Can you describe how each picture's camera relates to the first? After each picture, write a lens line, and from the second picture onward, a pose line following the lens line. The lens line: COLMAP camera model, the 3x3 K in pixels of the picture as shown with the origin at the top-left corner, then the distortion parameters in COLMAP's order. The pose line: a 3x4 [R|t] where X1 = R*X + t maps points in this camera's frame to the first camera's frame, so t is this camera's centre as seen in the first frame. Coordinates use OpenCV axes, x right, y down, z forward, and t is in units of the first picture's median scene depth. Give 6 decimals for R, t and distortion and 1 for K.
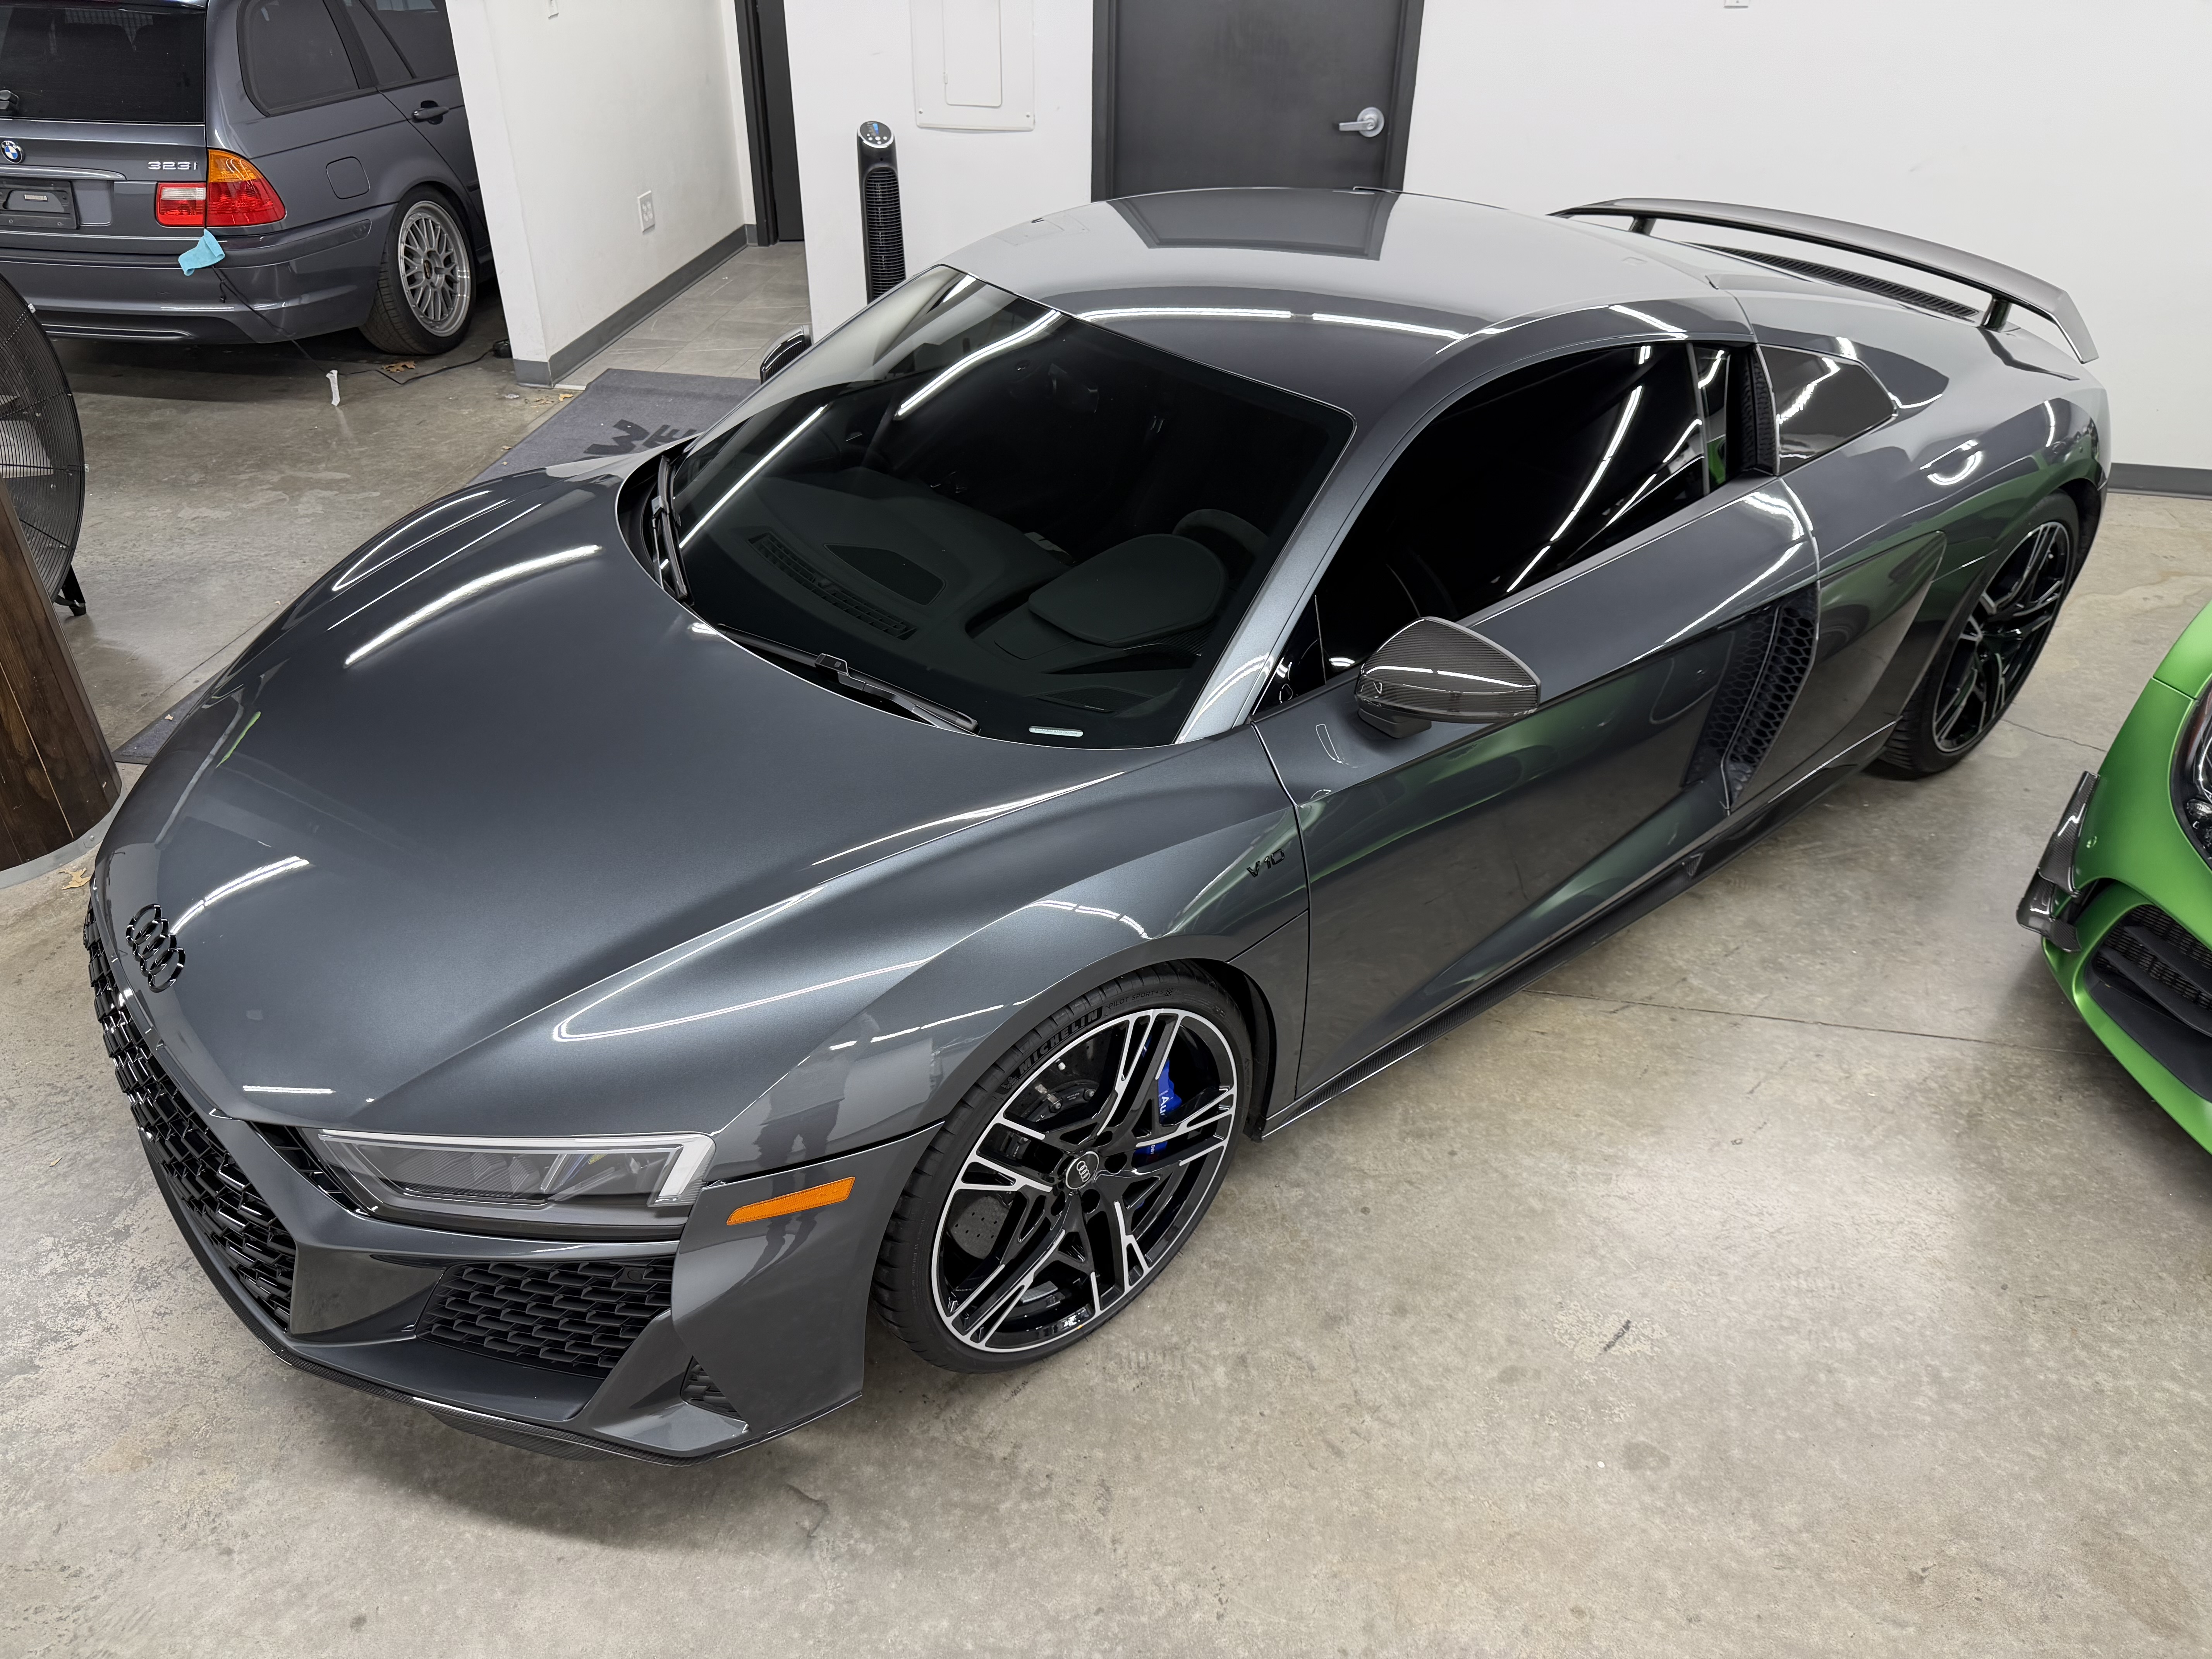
lens RADIAL K [[1570.6, 0, 1093.2], [0, 1570.6, 831.1], [0, 0, 1]] dist [-0.000991, -0.003492]
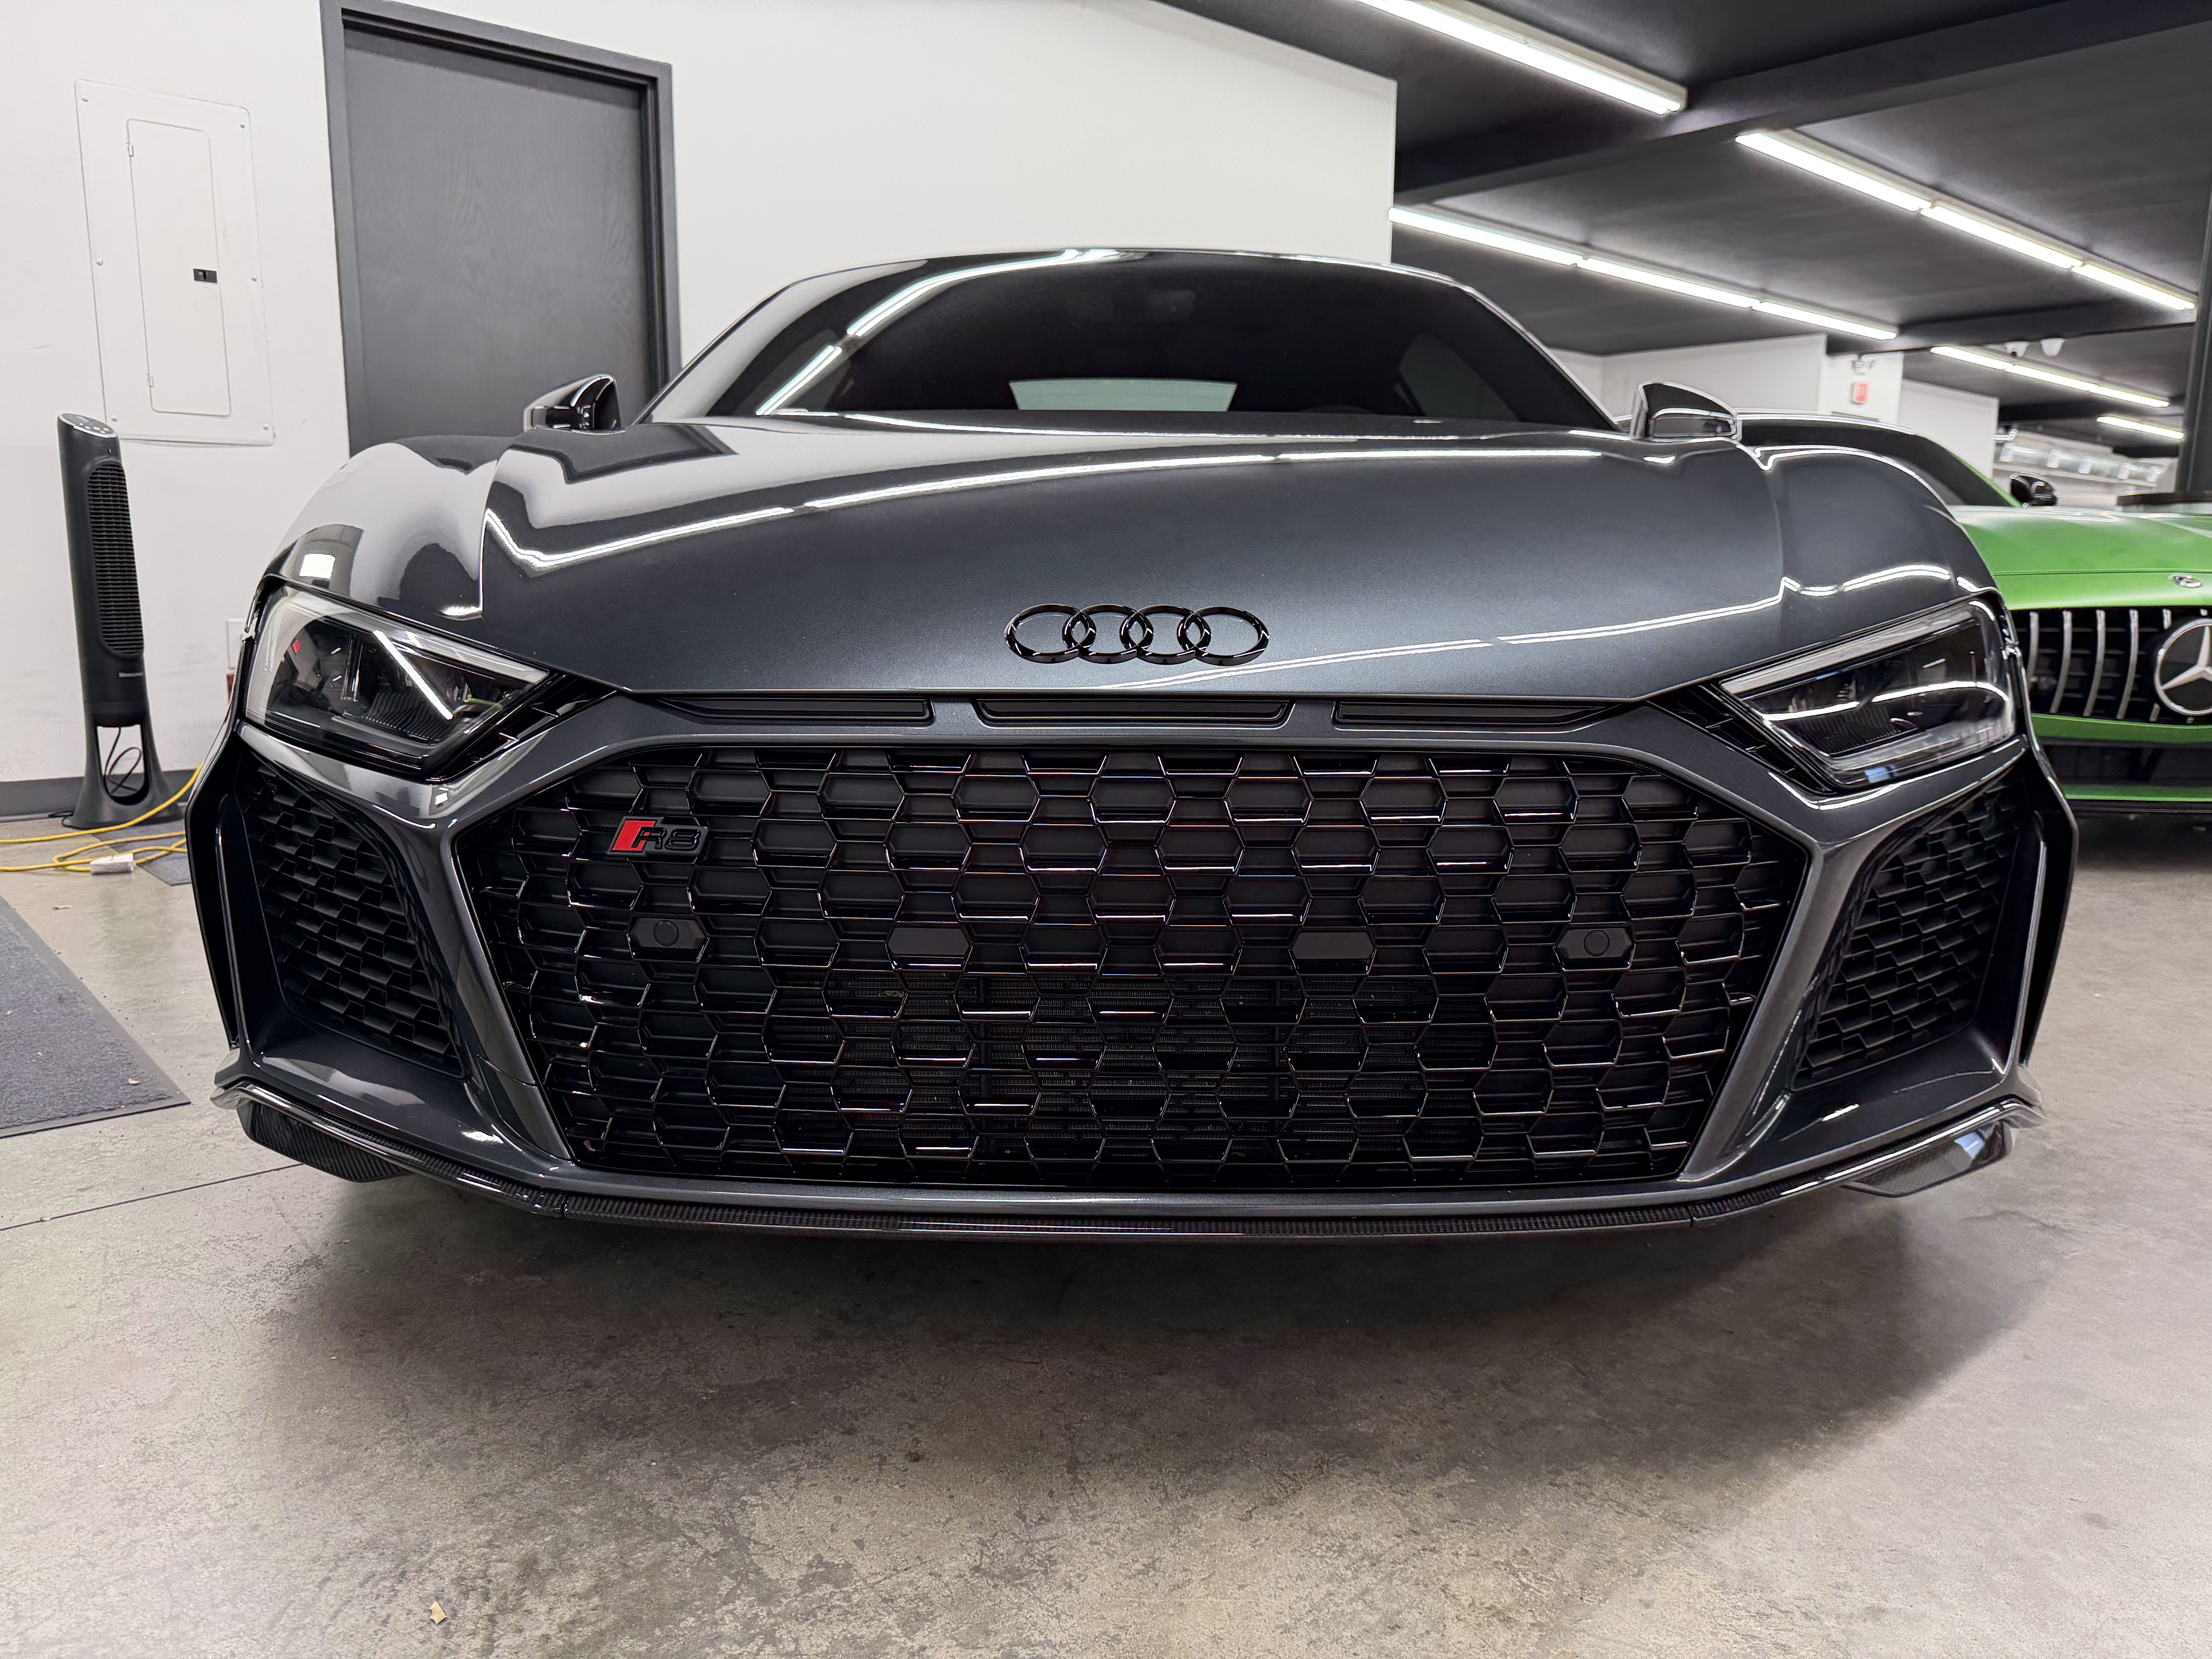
lens RADIAL K [[1570.6, 0, 1093.2], [0, 1570.6, 831.1], [0, 0, 1]] dist [-0.000991, -0.003492]
pose [[0.645062, -0.131404, 0.752747, -0.988871], [0.422613, 0.882078, -0.208175, 0.229898], [-0.636627, 0.452406, 0.624528, 0.700732]]
